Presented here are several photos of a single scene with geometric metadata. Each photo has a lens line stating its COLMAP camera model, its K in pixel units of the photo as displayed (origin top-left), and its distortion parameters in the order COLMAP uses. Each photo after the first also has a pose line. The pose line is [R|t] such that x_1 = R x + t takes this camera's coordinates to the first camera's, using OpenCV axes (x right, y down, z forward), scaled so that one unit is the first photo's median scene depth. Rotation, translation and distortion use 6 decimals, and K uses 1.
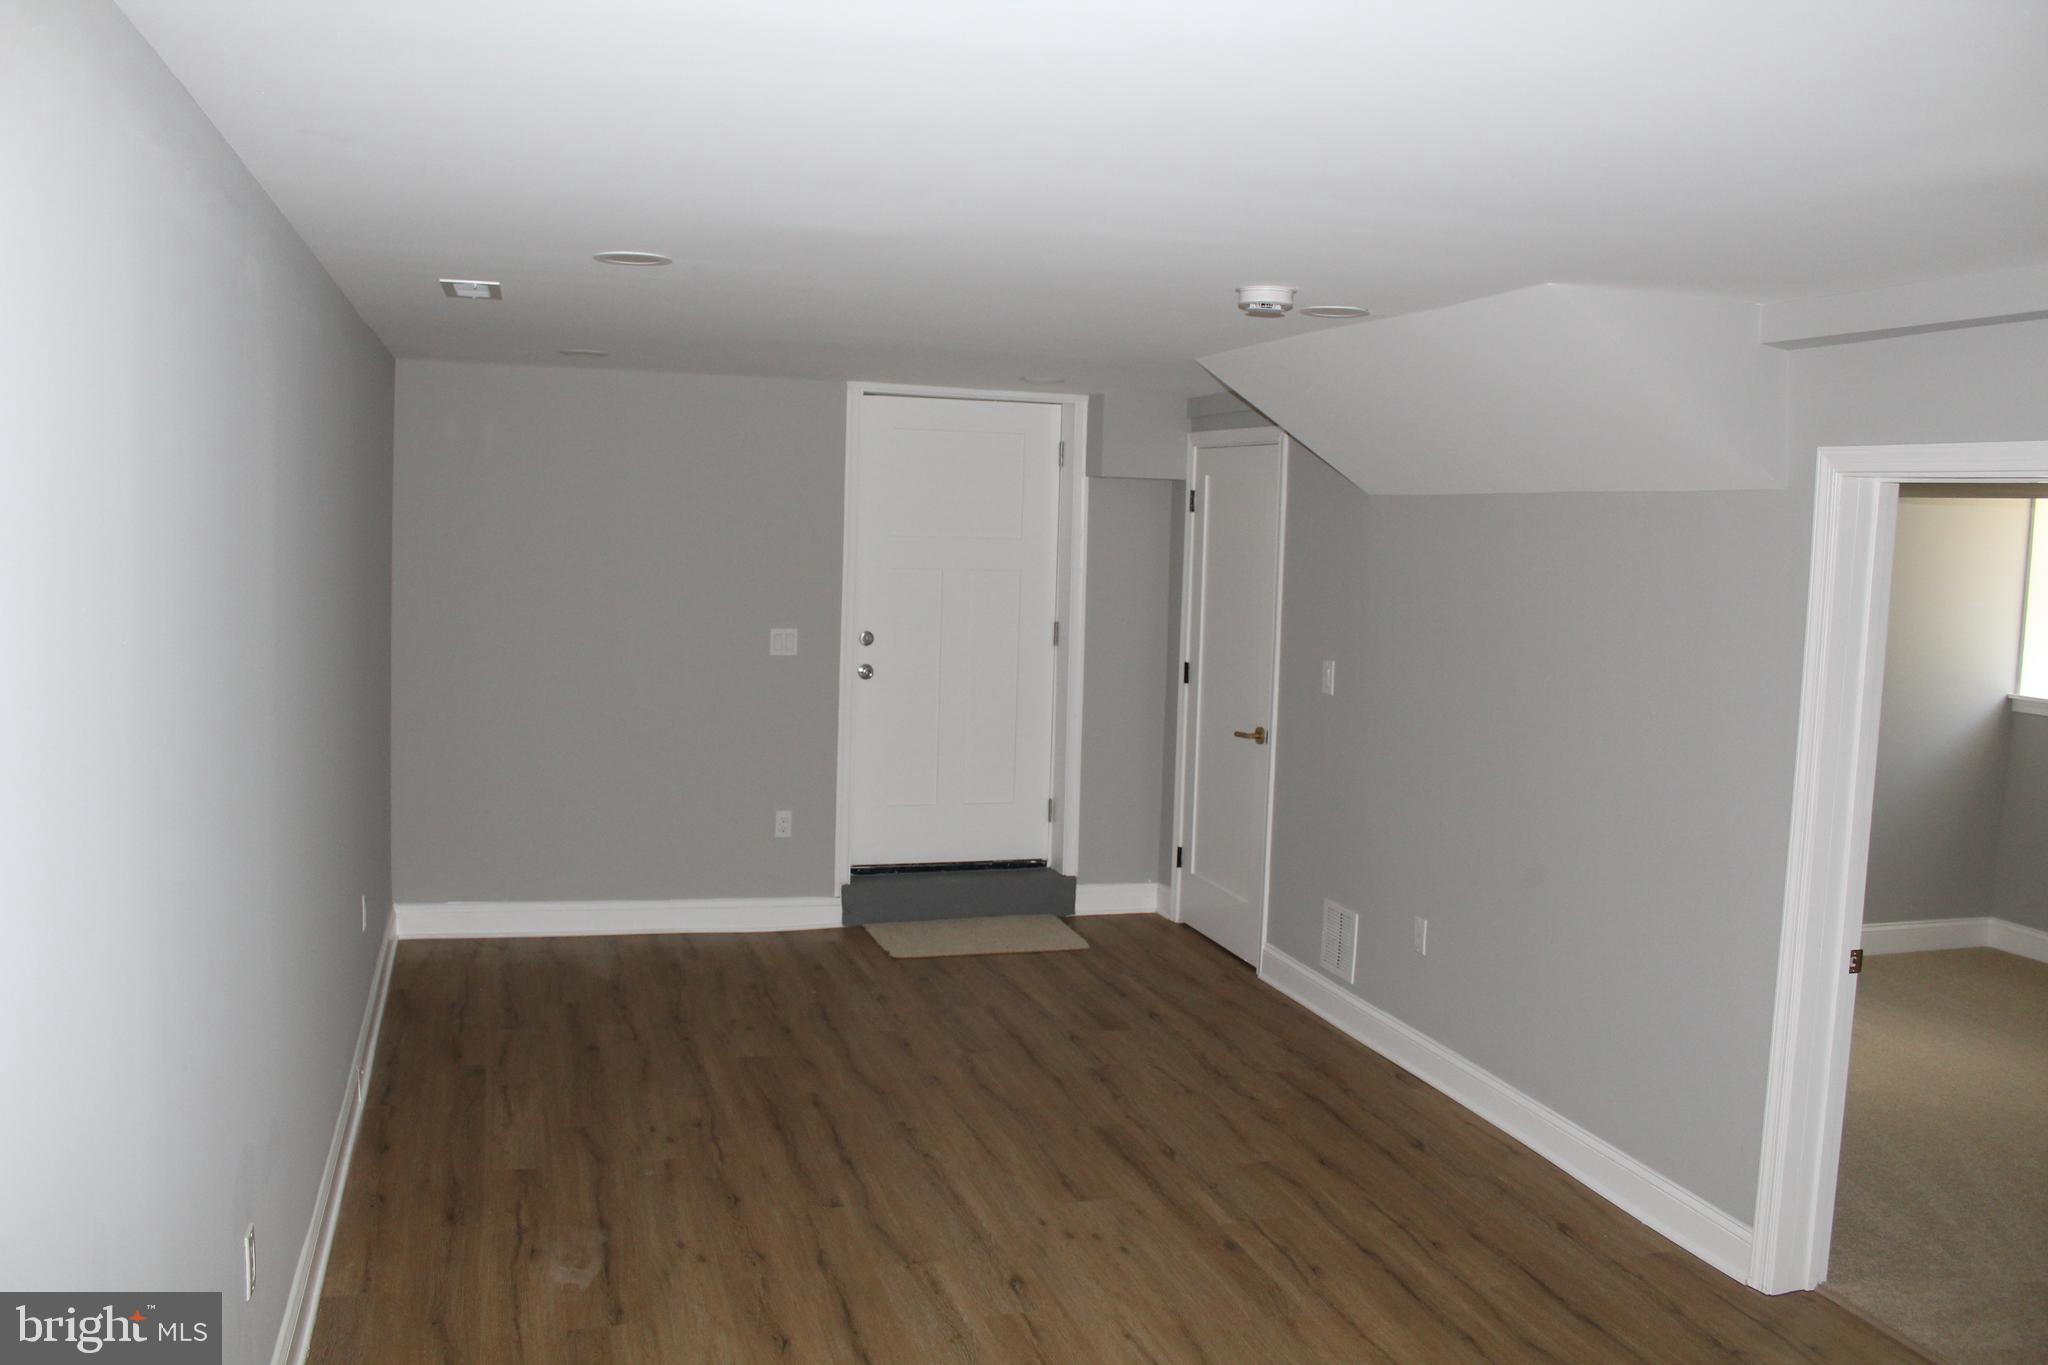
lens RADIAL K [[1716.1, 0, 1003.9], [0, 1716.1, 674.4], [0, 0, 1]] dist [-0.165052, 0.146687]
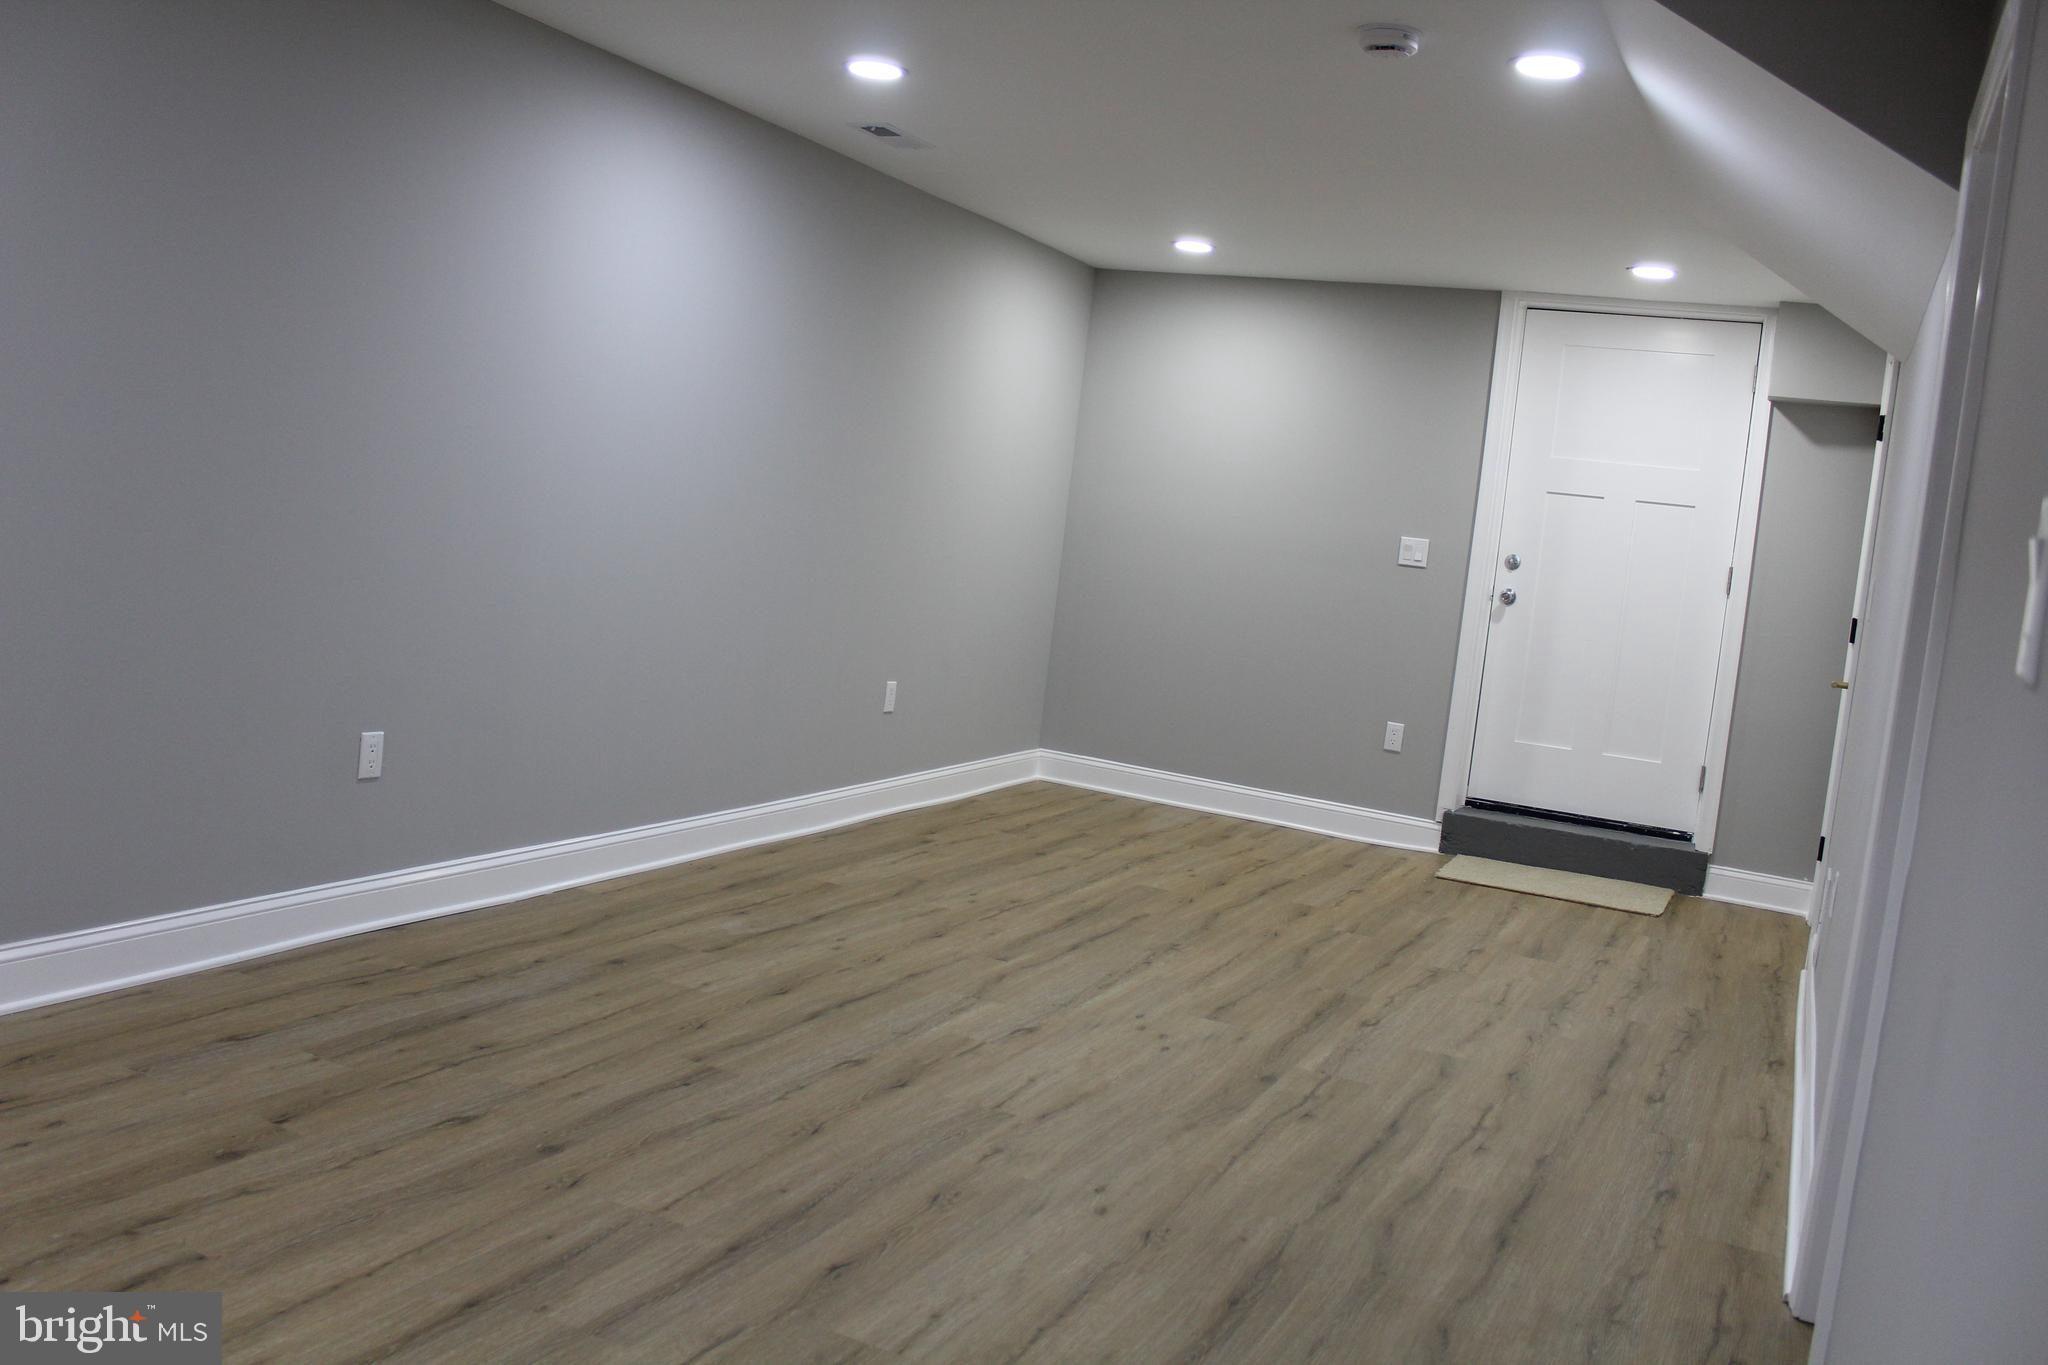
lens RADIAL K [[1716.1, 0, 1003.9], [0, 1716.1, 674.4], [0, 0, 1]] dist [-0.165052, 0.146687]
pose [[0.734252, 0.113492, -0.669323, 0.535747], [-0.148361, 0.988921, 0.004932, 0.119986], [0.662467, 0.095680, 0.742955, 0.173029]]
